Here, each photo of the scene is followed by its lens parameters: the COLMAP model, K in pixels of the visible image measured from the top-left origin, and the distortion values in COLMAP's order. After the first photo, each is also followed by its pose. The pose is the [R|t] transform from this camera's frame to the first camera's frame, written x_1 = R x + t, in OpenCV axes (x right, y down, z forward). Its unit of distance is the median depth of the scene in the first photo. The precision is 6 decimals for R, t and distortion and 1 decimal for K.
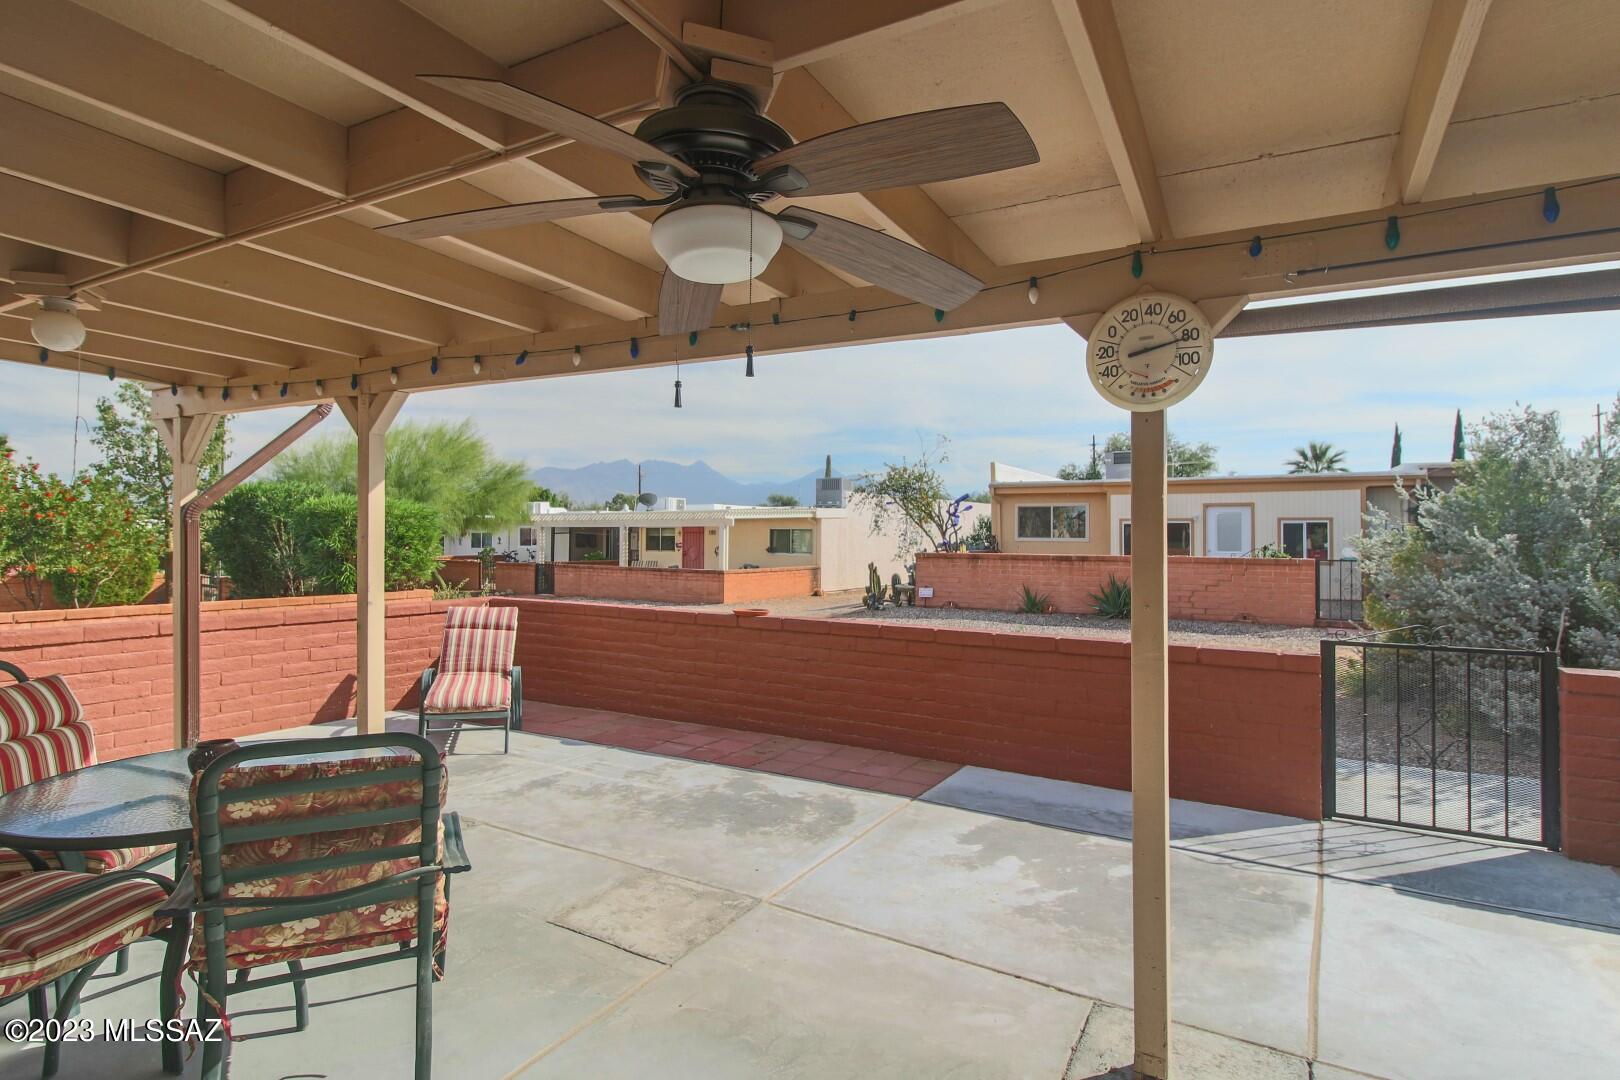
lens RADIAL K [[831.0, 0, 819.0], [0, 831.0, 531.7], [0, 0, 1]] dist [0.024834, -0.016805]
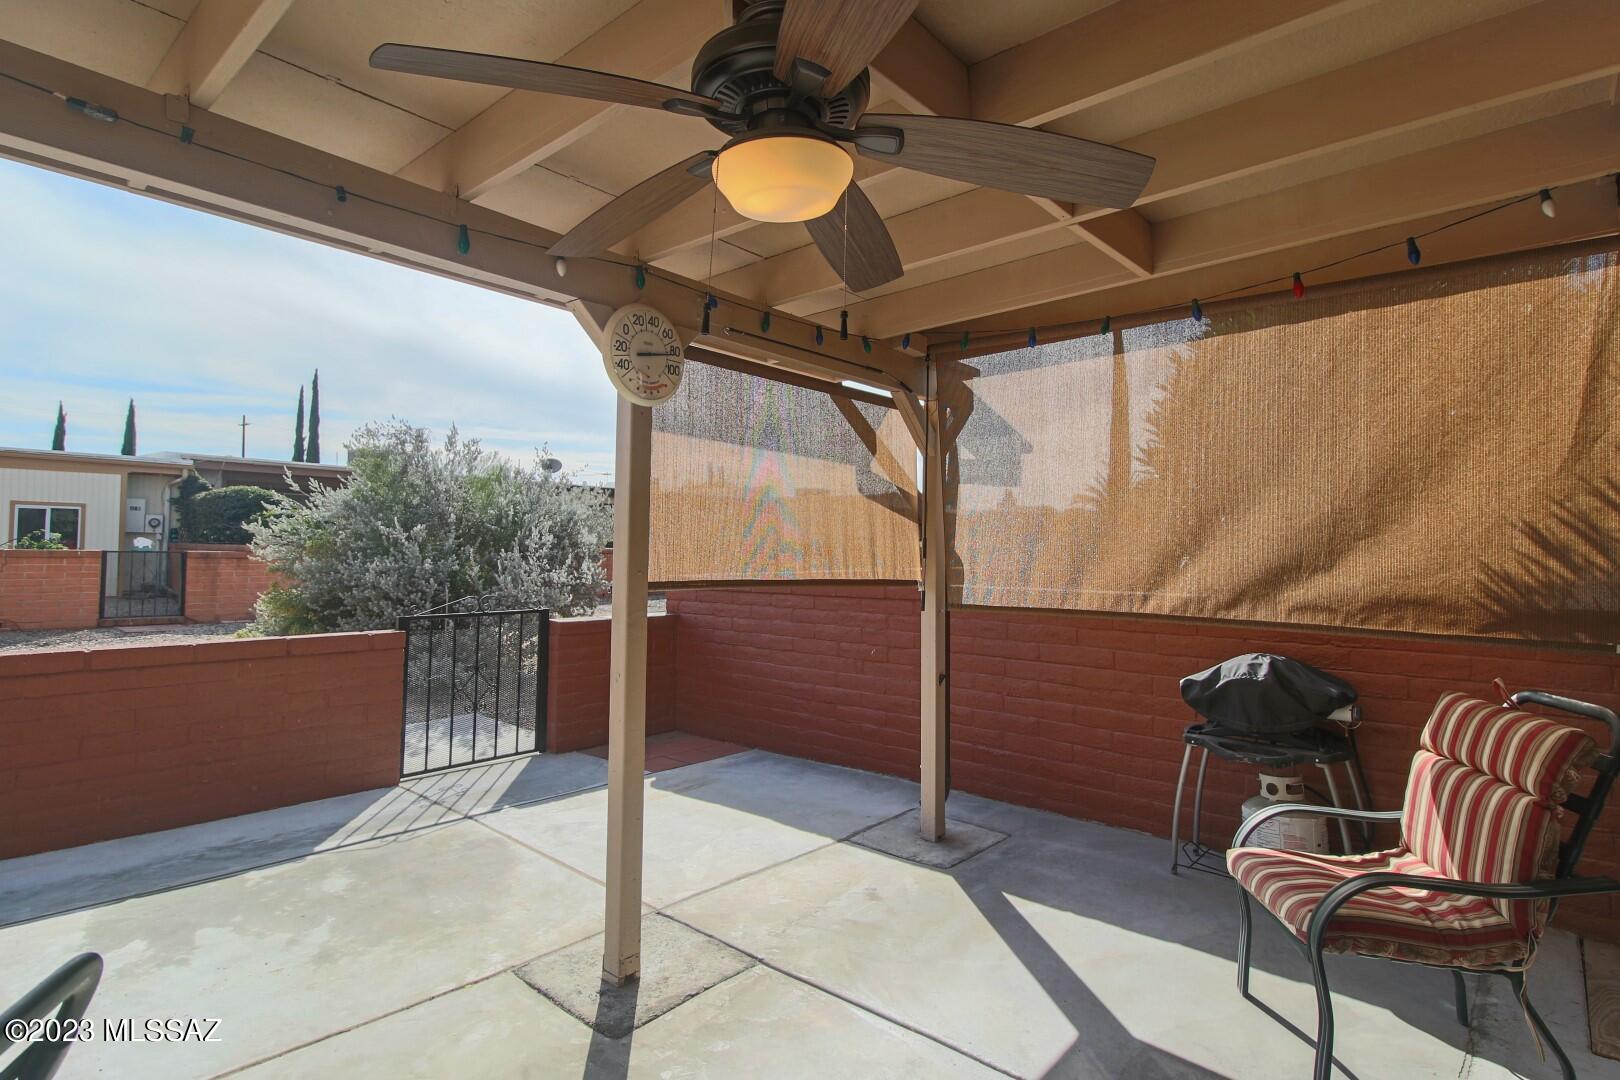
lens RADIAL K [[831.0, 0, 819.0], [0, 831.0, 531.7], [0, 0, 1]] dist [0.024834, -0.016805]
pose [[0.192973, 0.015905, 0.981075, -0.361811], [-0.022059, 0.999686, -0.011868, 0.021159], [-0.980956, -0.019351, 0.193264, 0.271669]]
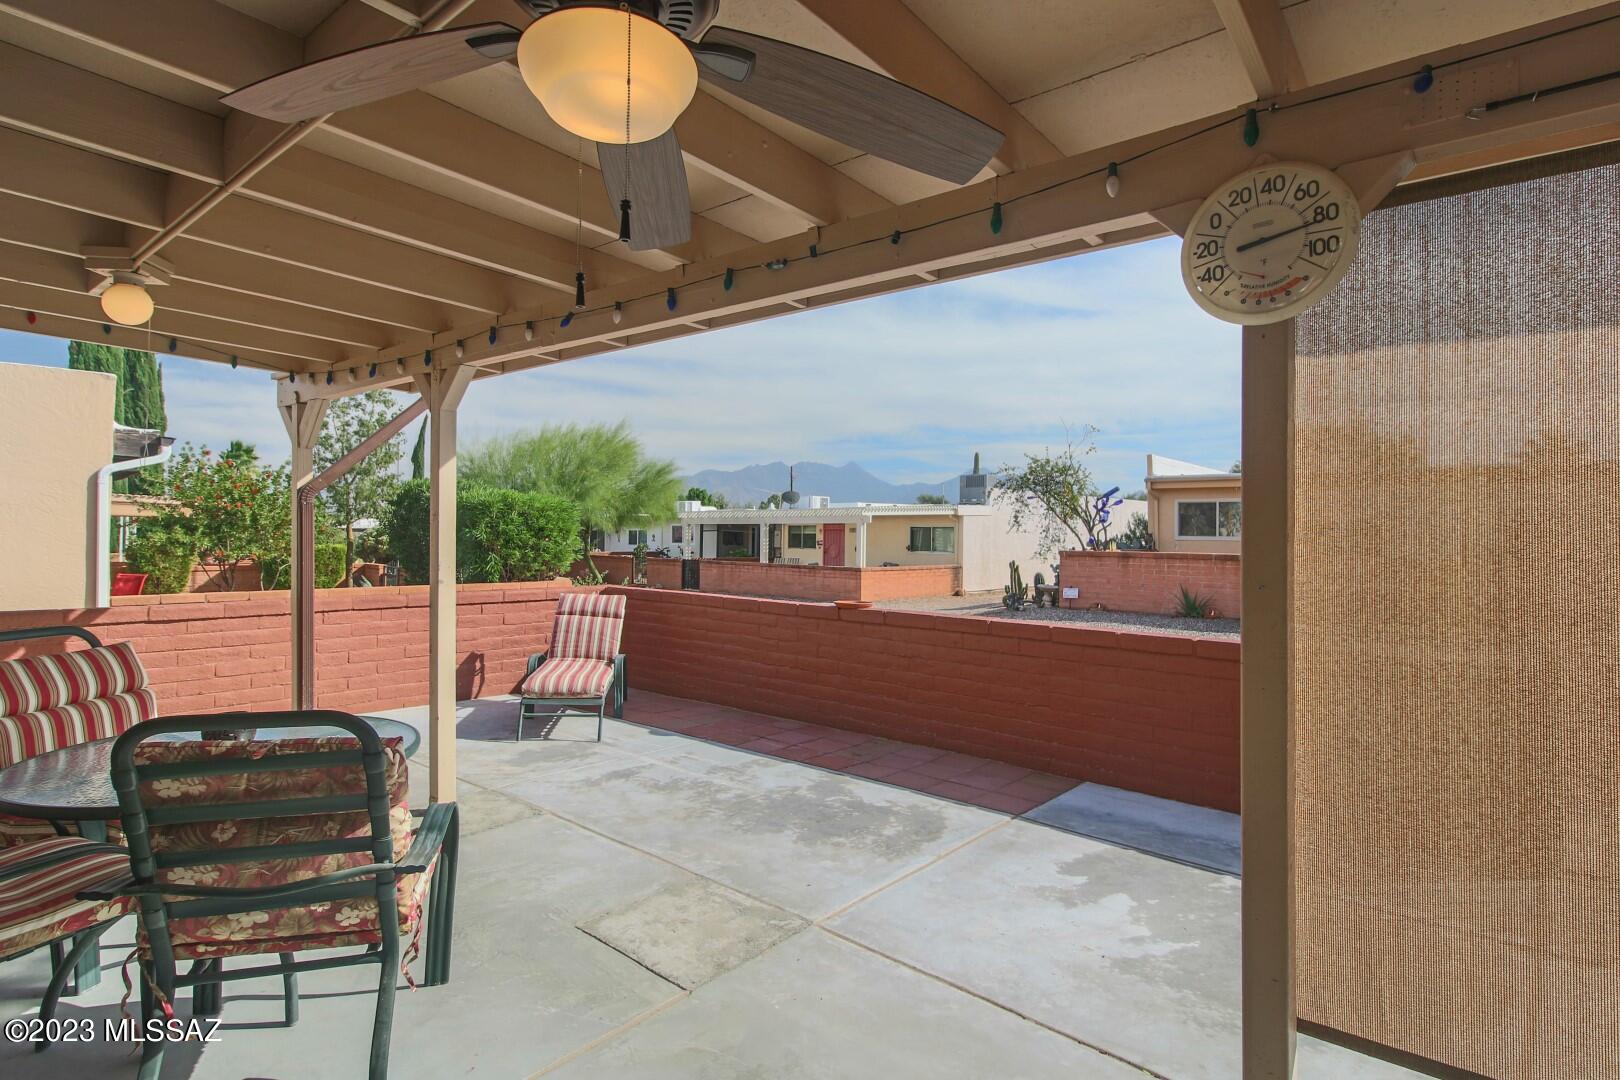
lens RADIAL K [[831.0, 0, 819.0], [0, 831.0, 531.7], [0, 0, 1]] dist [0.024834, -0.016805]
pose [[0.983549, 0.004599, -0.180583, 0.071324], [-0.004764, 0.999989, -0.000478, 0.022049], [0.180578, 0.001330, 0.983560, 0.100816]]
